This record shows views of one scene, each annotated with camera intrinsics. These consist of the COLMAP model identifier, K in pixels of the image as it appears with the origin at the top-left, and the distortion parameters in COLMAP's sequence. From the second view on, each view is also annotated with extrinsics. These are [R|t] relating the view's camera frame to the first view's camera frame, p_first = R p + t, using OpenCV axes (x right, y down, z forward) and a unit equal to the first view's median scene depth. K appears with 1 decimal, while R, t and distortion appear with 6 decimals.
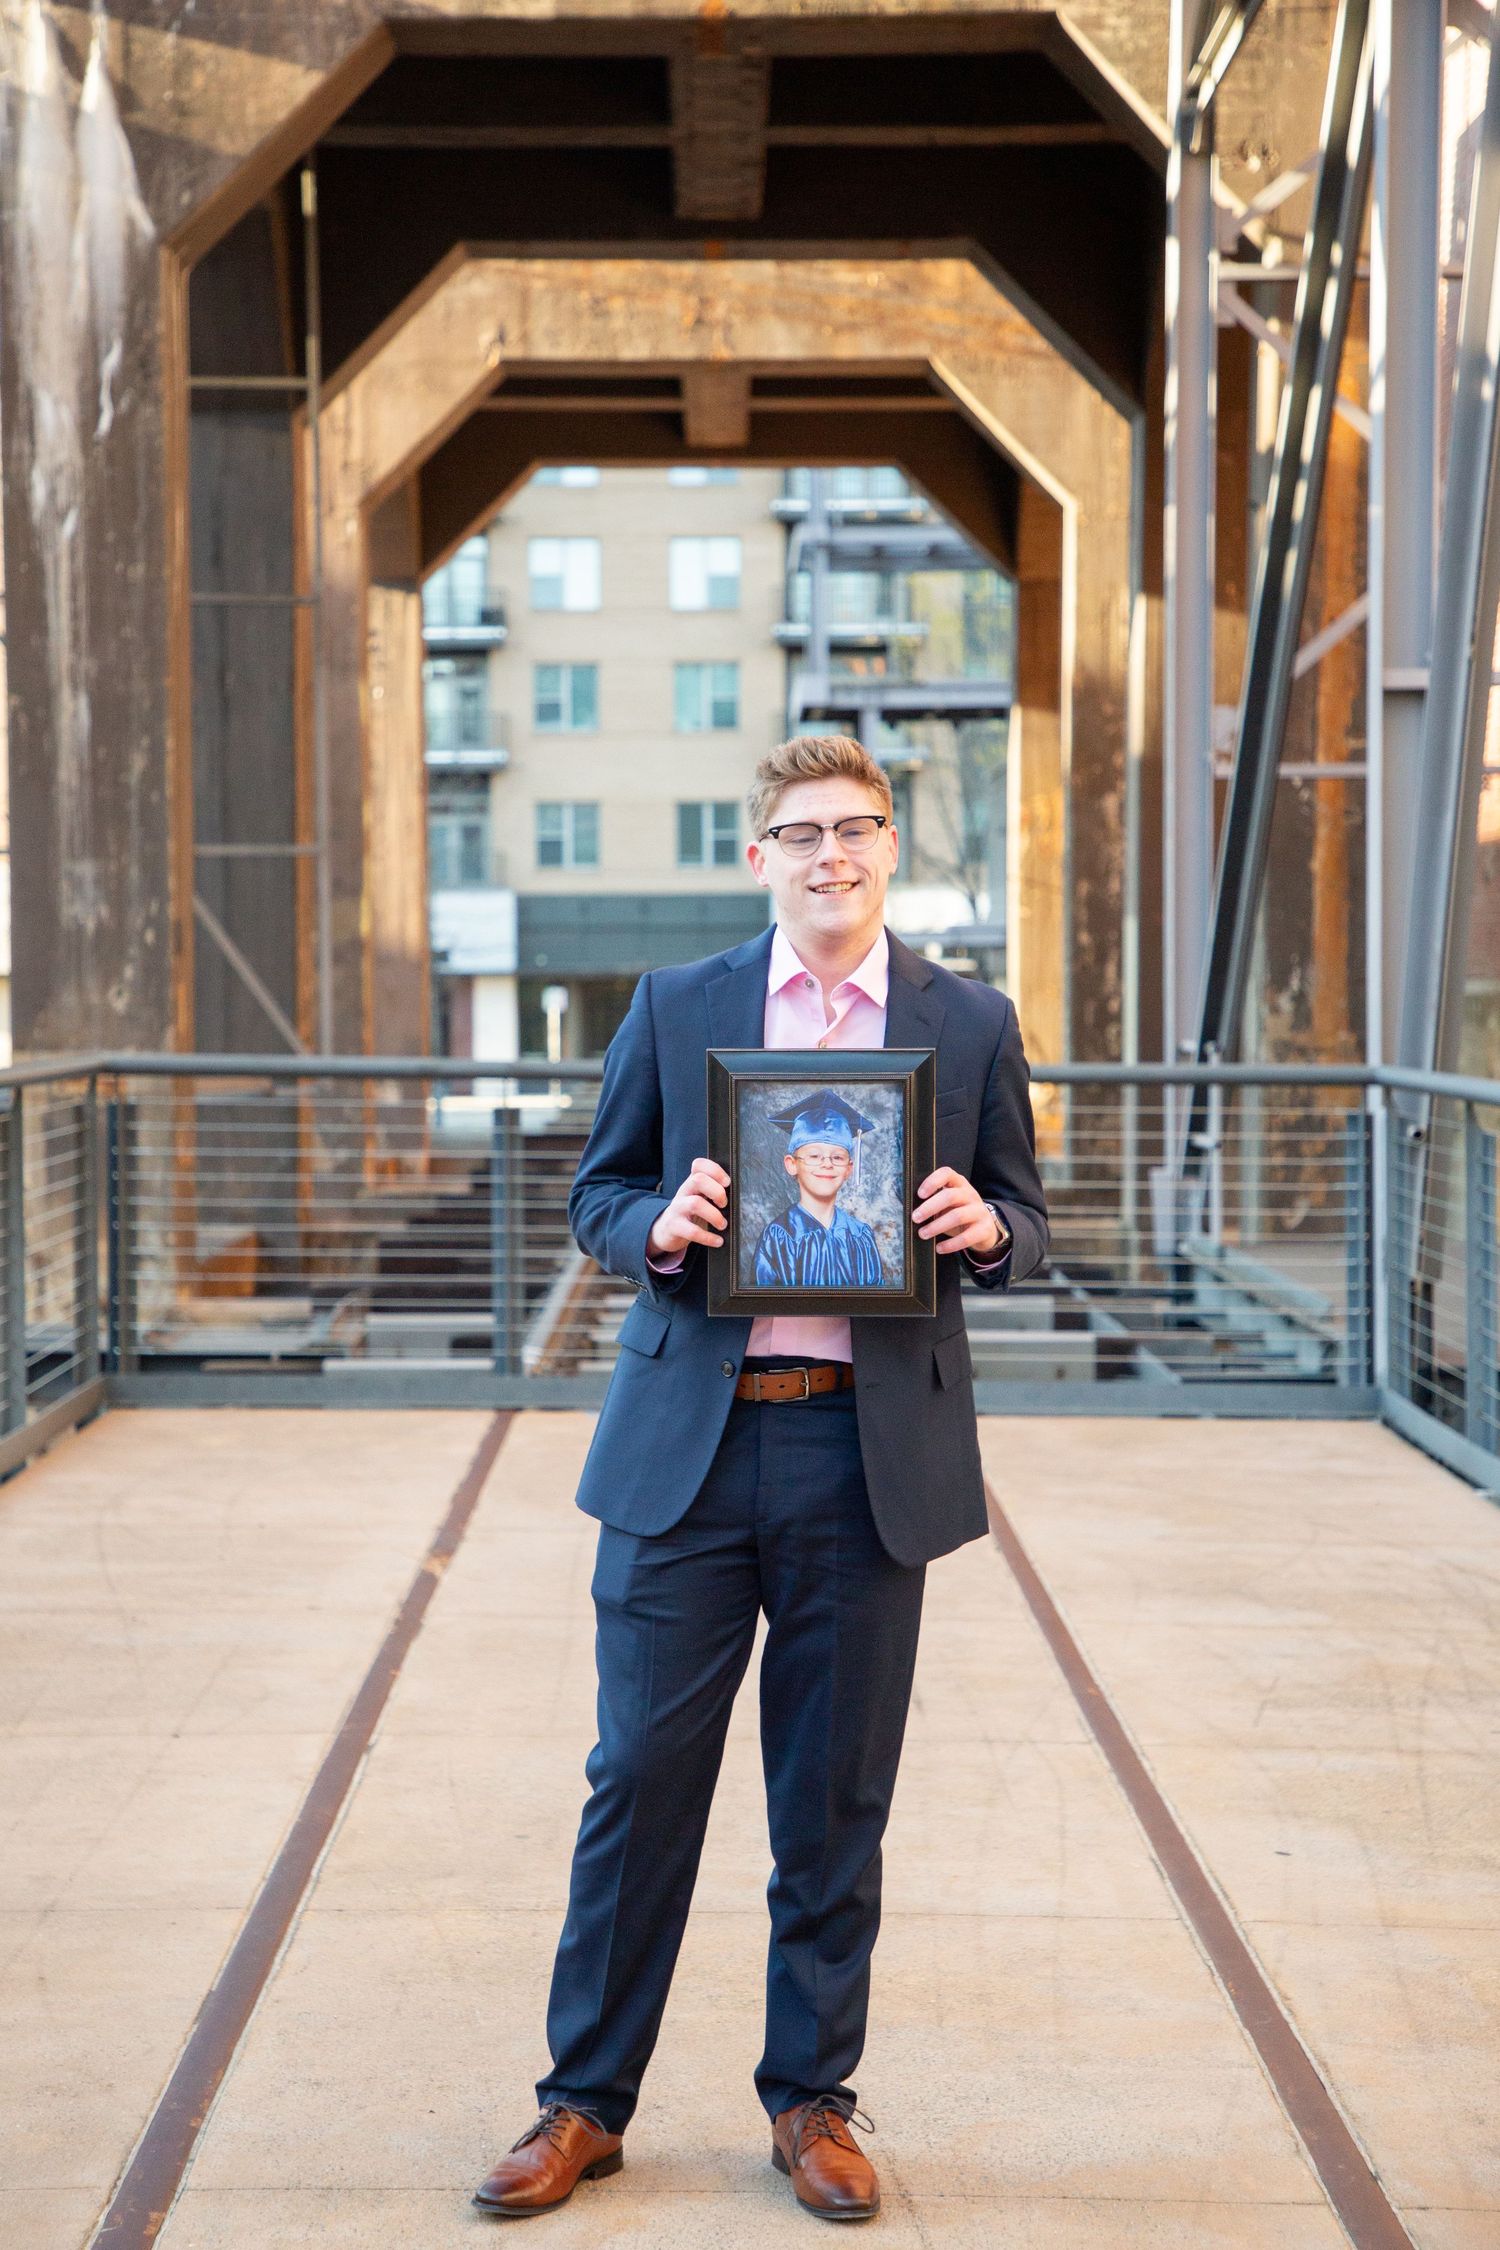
lens RADIAL K [[4461.3, 0, 744.8], [0, 4461.3, 1109.9], [0, 0, 1]] dist [0.354865, 0.000000]
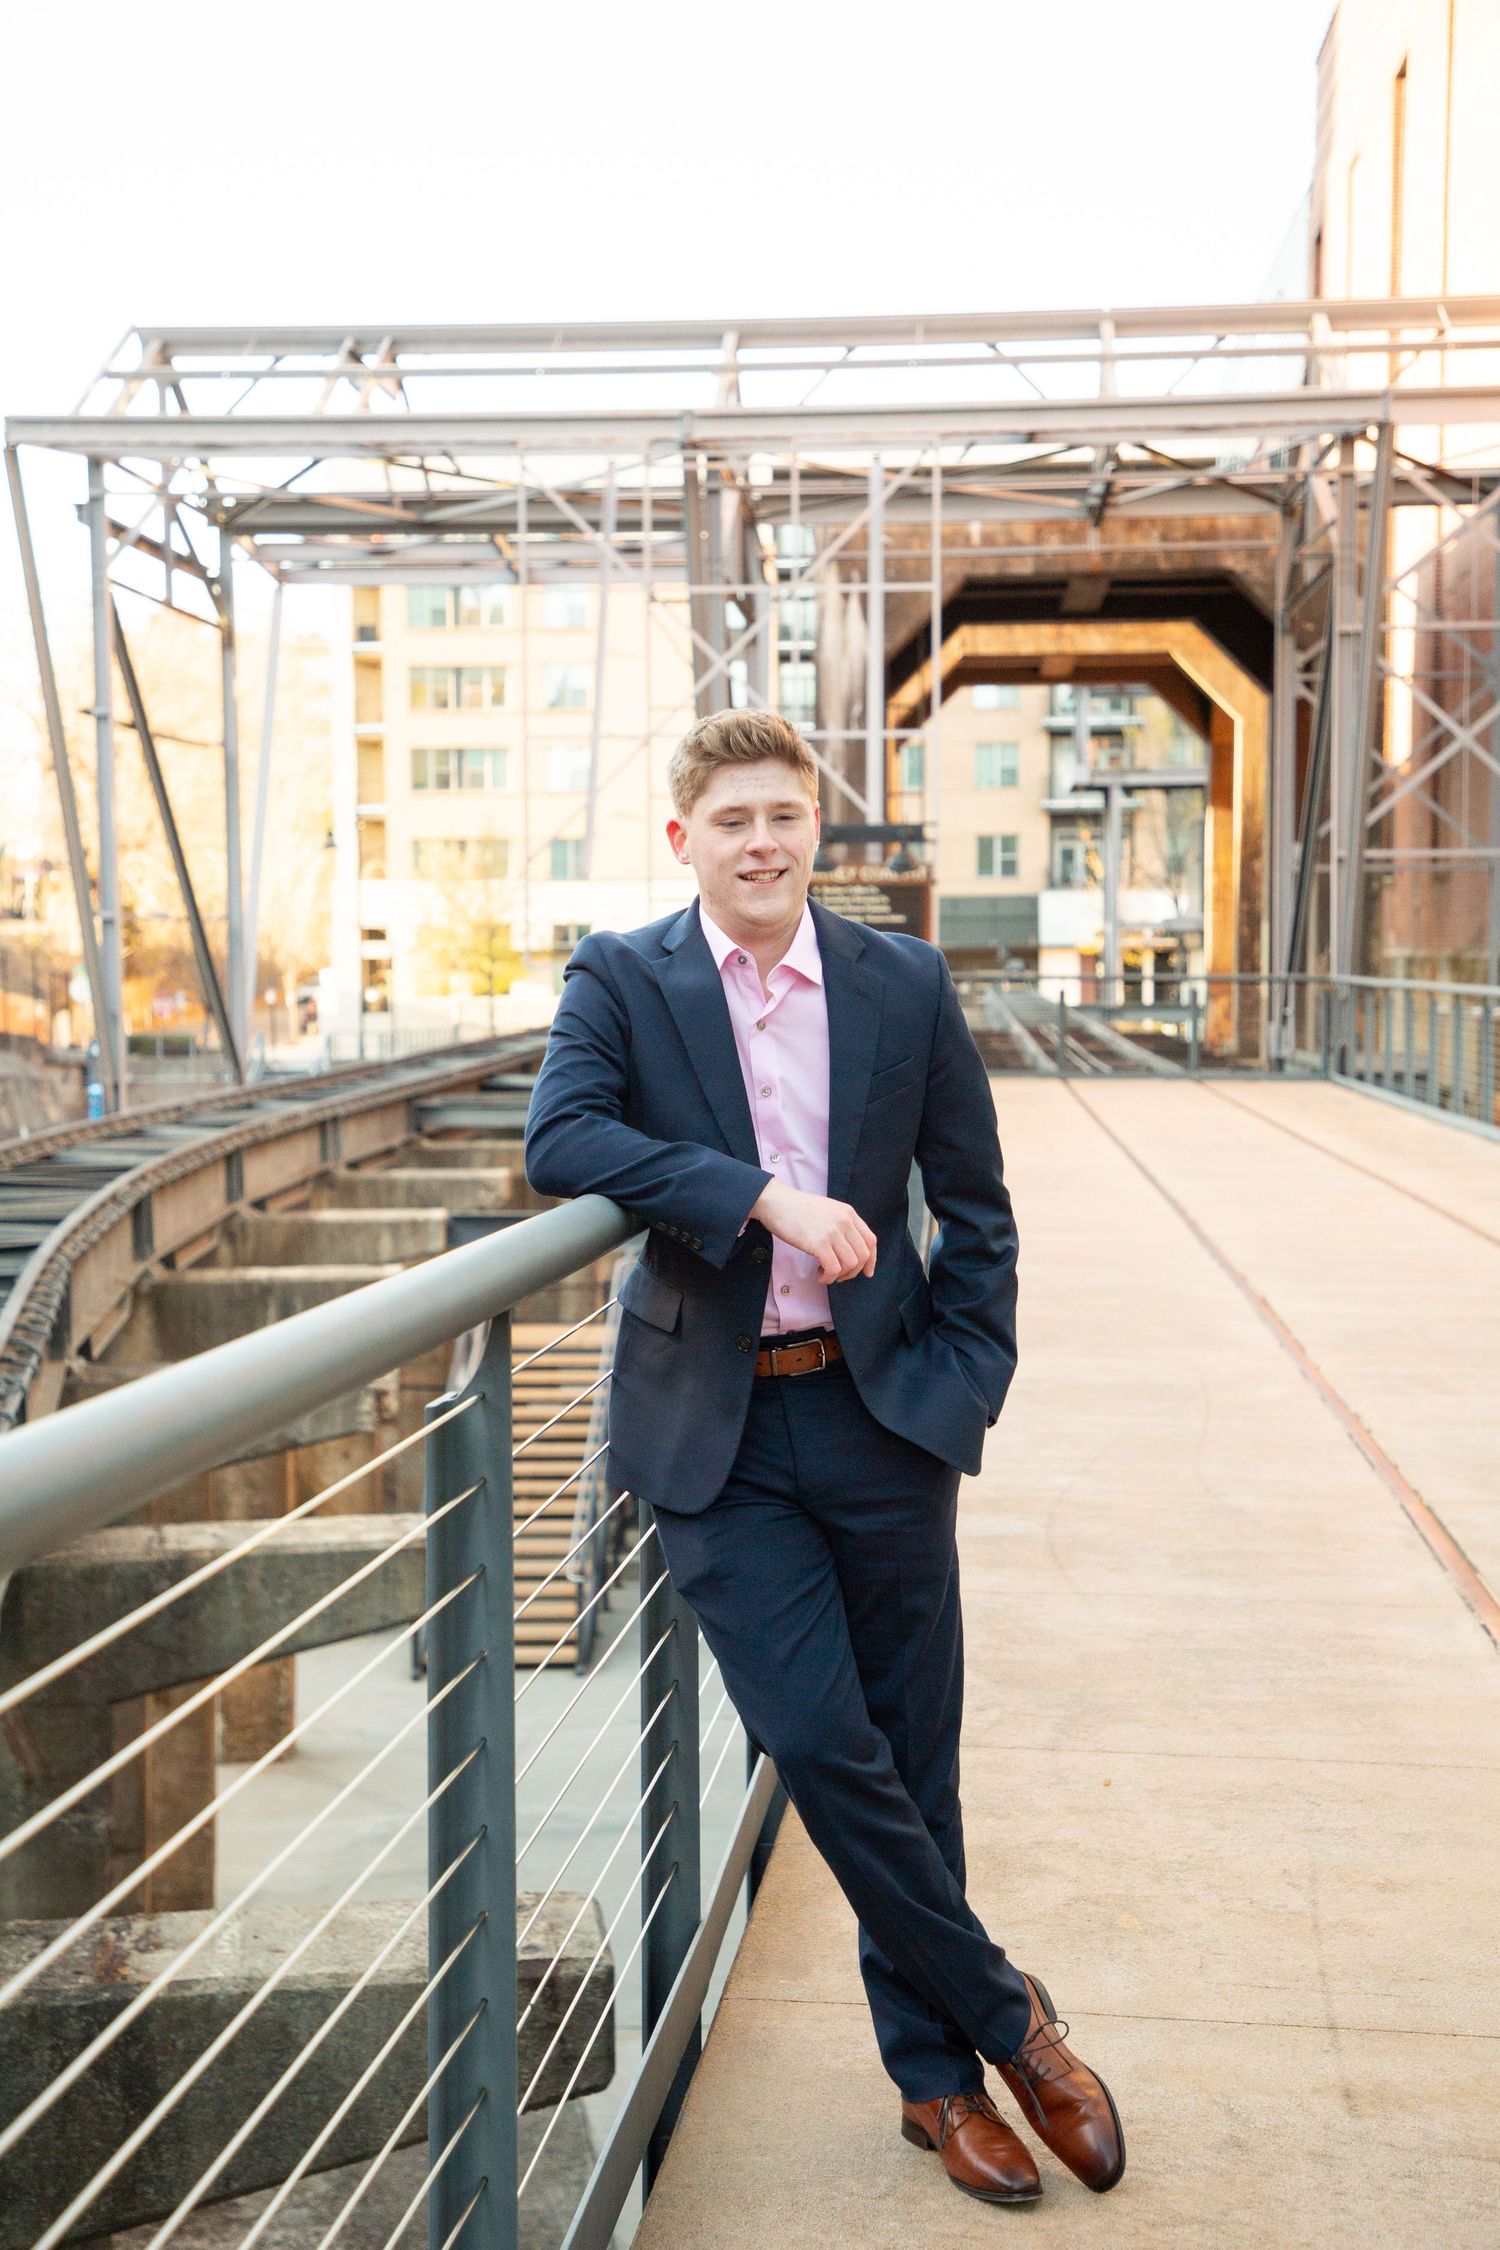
lens RADIAL K [[3474.3, 0, 751.8], [0, 3474.3, 1135.0], [0, 0, 1]] dist [0.258393, 0.000000]
pose [[0.997815, 0.002357, -0.066027, -0.036610], [-0.000852, 0.999739, 0.022820, 0.016210], [0.066064, -0.022714, 0.997557, -0.519561]]
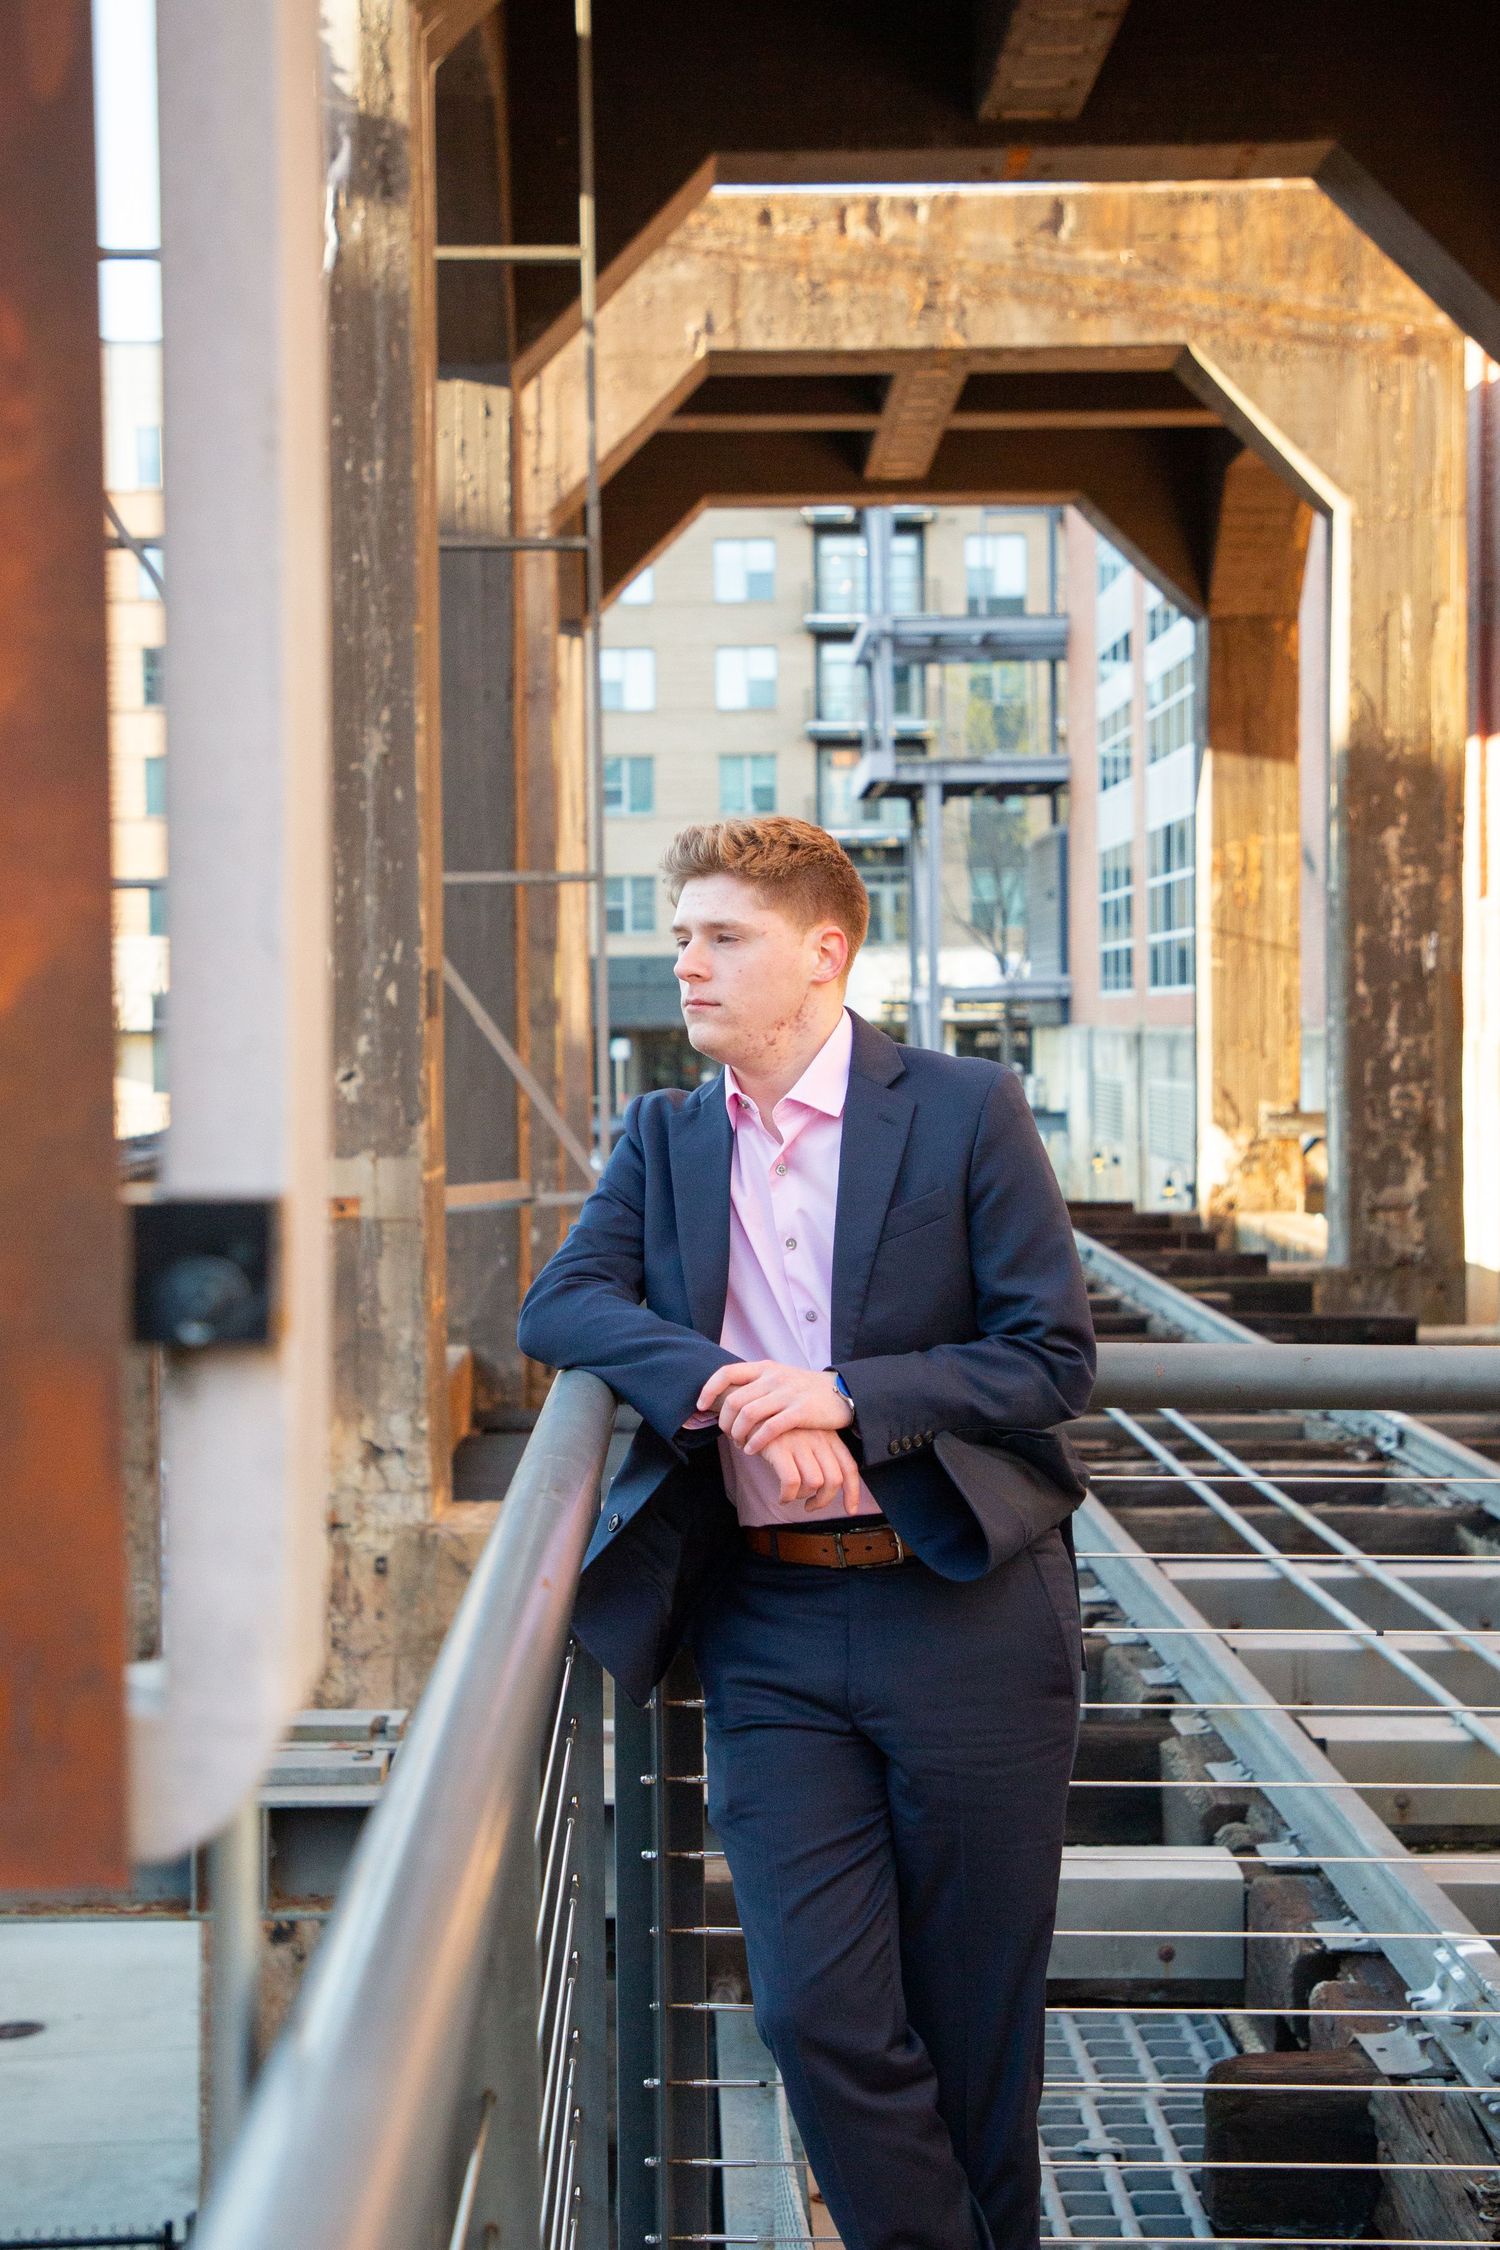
lens RADIAL K [[3550.2, 0, 744.2], [0, 3550.2, 1131.8], [0, 0, 1]] dist [0.142771, 0.000000]
pose [[0.999959, -0.006889, 0.005810, -0.043429], [0.006887, 0.999976, 0.000256, -0.009001], [-0.005812, -0.000216, 0.999983, 0.238713]]
